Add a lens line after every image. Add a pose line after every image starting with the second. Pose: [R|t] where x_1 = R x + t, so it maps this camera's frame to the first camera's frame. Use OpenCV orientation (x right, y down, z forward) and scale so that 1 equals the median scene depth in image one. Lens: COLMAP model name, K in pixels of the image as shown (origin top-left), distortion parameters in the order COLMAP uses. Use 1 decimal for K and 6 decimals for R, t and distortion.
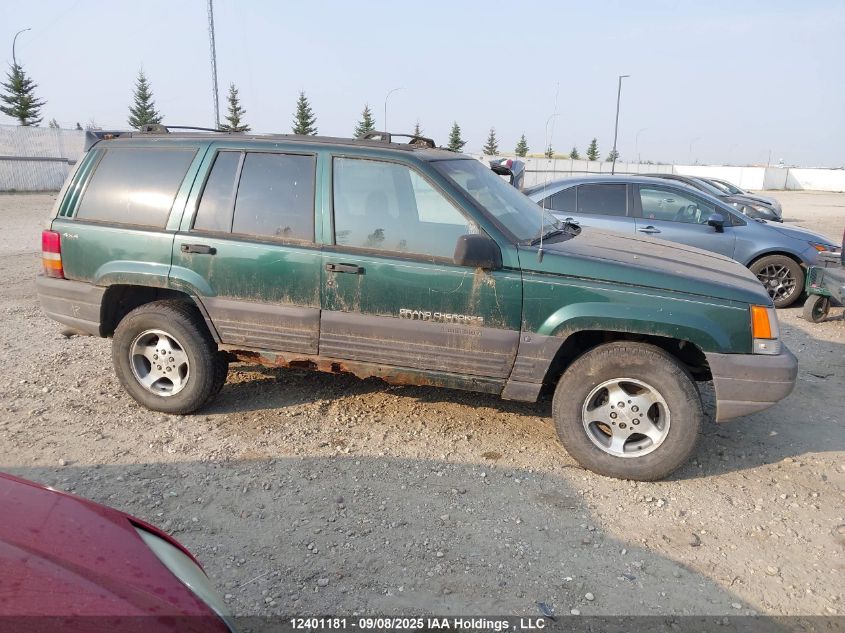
lens RADIAL K [[719.8, 0, 422.5], [0, 719.8, 316.5], [0, 0, 1]] dist [0.005090, -0.005281]
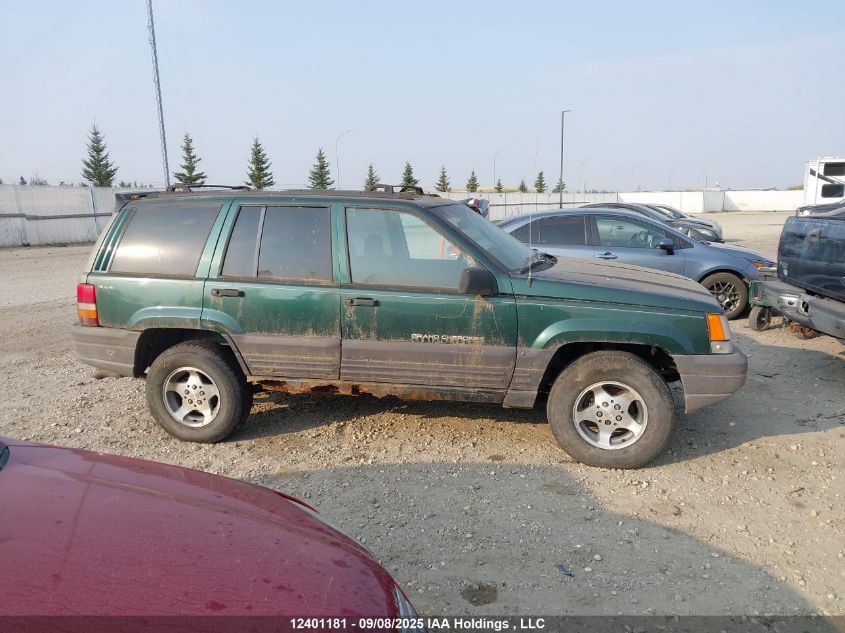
lens RADIAL K [[719.8, 0, 422.5], [0, 719.8, 316.5], [0, 0, 1]] dist [0.005090, -0.005281]
pose [[0.996533, -0.055221, 0.062231, -0.077404], [0.058221, 0.997174, -0.047481, 0.015245], [-0.059433, 0.050940, 0.996932, -0.144769]]
